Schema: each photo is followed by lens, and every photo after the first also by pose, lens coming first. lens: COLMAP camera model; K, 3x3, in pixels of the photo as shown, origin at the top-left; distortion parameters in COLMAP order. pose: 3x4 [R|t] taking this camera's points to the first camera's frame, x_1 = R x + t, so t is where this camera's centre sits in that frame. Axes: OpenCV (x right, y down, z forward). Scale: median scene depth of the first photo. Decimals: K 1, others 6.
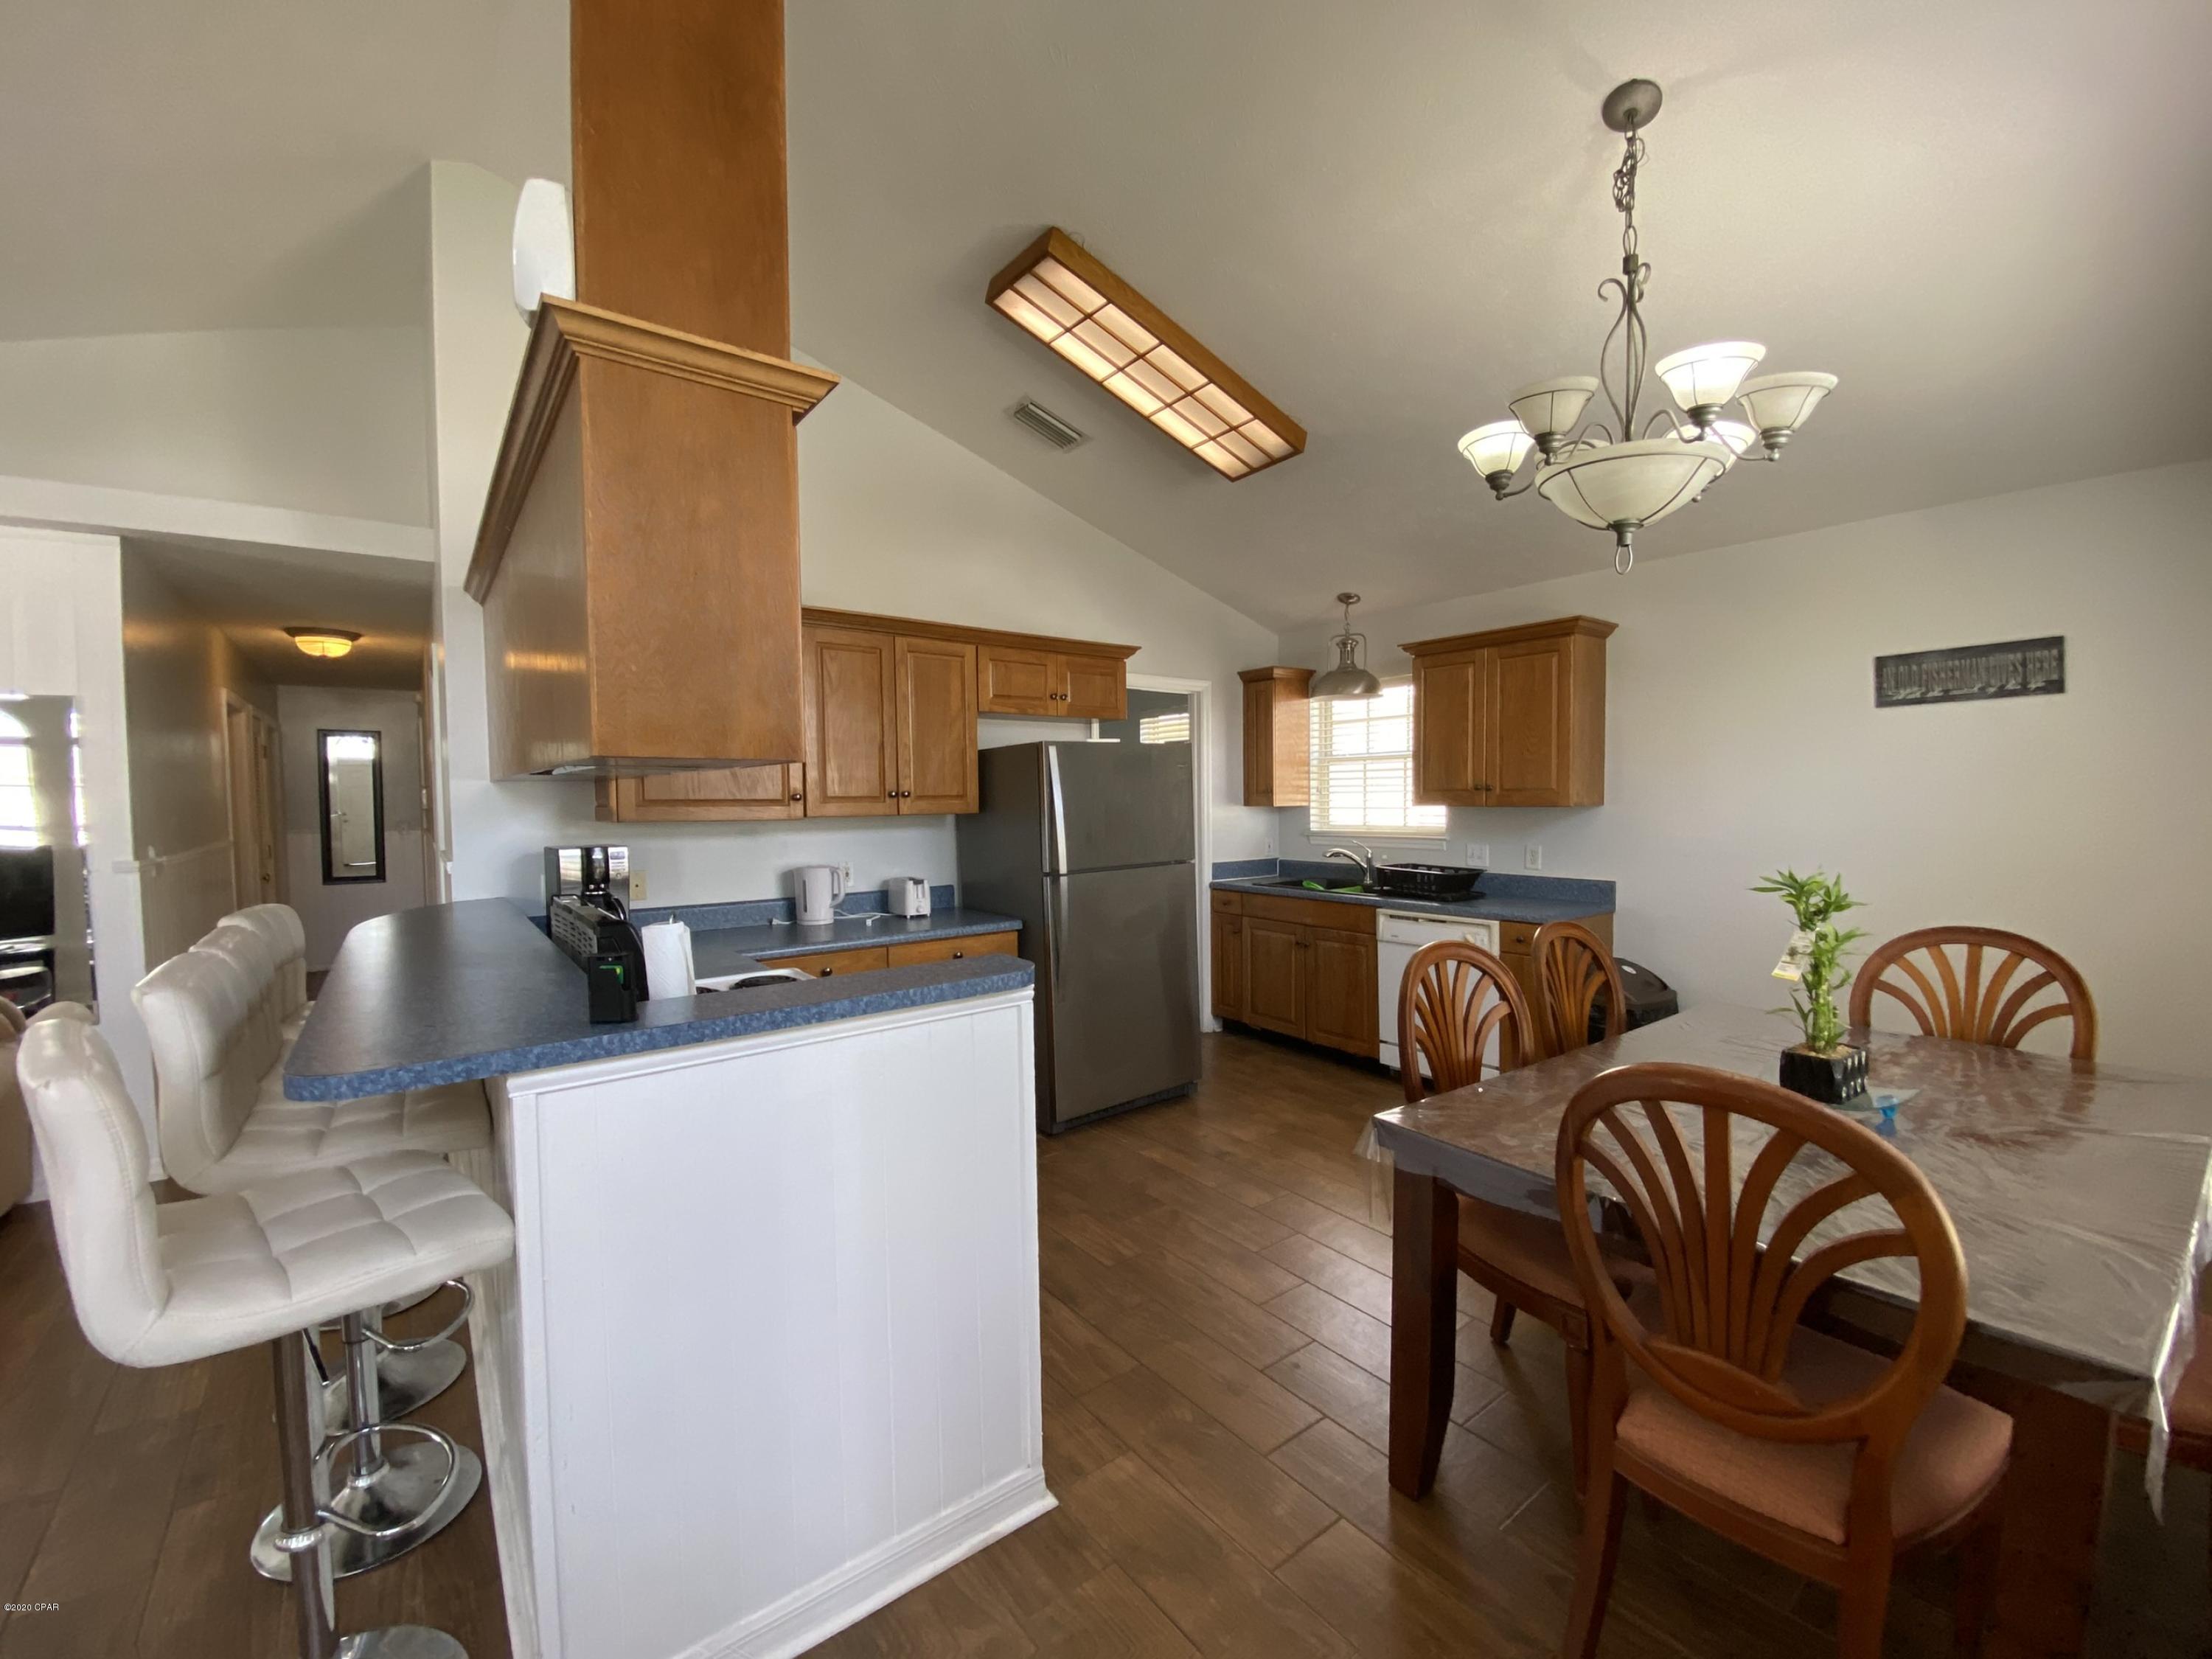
lens RADIAL K [[897.0, 0, 1103.8], [0, 897.0, 833.9], [0, 0, 1]] dist [0.001245, -0.012254]
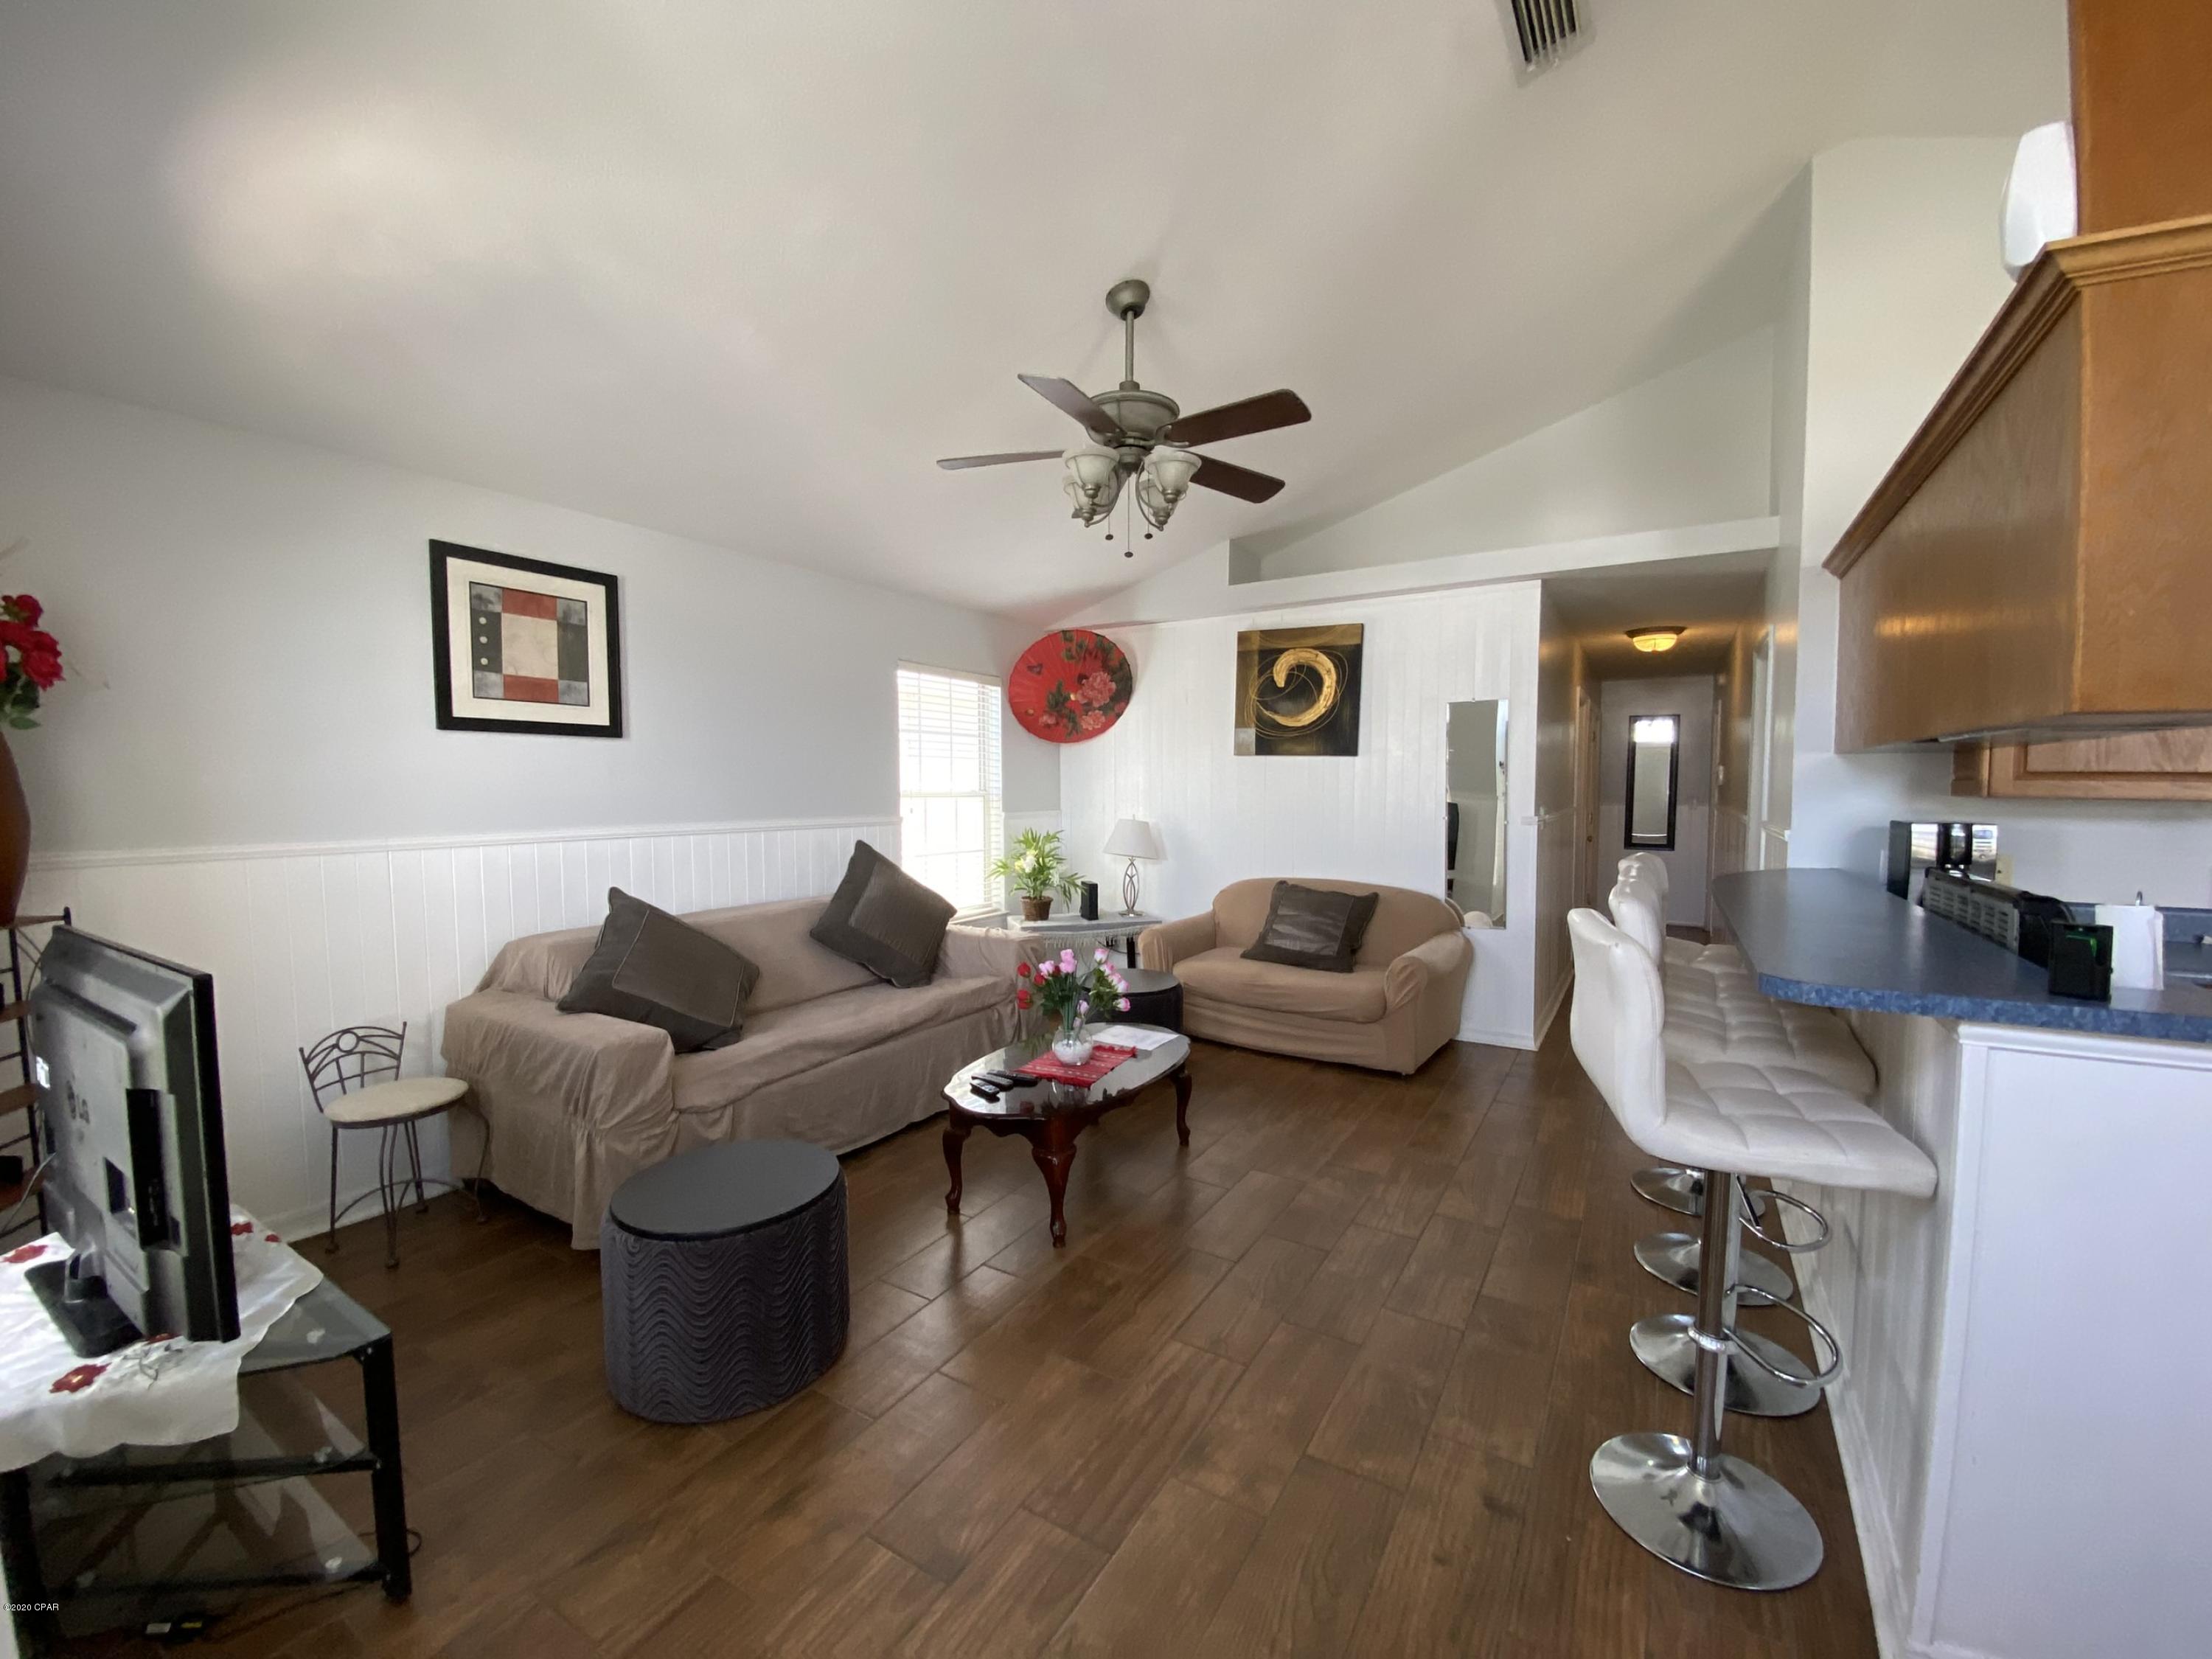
lens RADIAL K [[897.0, 0, 1103.8], [0, 897.0, 833.9], [0, 0, 1]] dist [0.001245, -0.012254]
pose [[0.344921, 0.061960, -0.936584, -0.021053], [-0.042231, 0.997833, 0.050459, 0.016247], [0.937681, 0.022149, 0.346790, -0.121739]]
